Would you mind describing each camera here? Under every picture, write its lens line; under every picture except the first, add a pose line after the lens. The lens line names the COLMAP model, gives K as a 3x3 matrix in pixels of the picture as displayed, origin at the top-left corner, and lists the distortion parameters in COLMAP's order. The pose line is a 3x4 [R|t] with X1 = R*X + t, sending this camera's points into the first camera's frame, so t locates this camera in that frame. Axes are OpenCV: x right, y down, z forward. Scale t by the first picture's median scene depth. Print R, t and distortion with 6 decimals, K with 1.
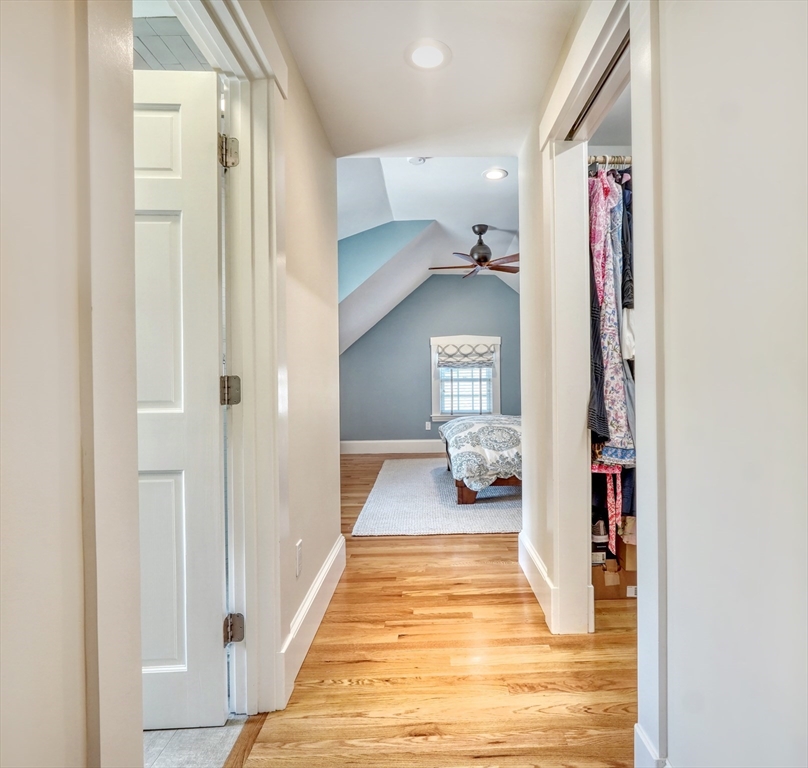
lens RADIAL K [[437.1, 0, 404.0], [0, 437.1, 384.0], [0, 0, 1]] dist [0.000005, -0.000006]
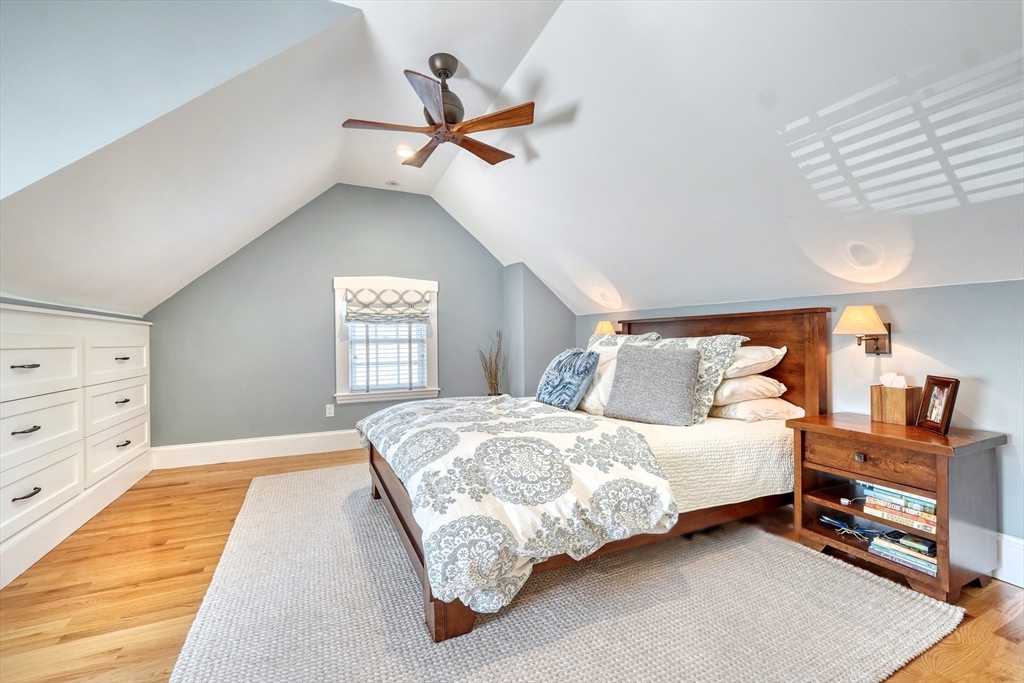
lens RADIAL K [[437.5, 0, 512.0], [0, 437.5, 341.5], [0, 0, 1]] dist [-0.020443, 0.000007]
pose [[0.891358, -0.000003, 0.453300, 0.001883], [0.005237, 0.999933, -0.010290, -0.000318], [-0.453270, 0.011546, 0.891298, 0.300458]]
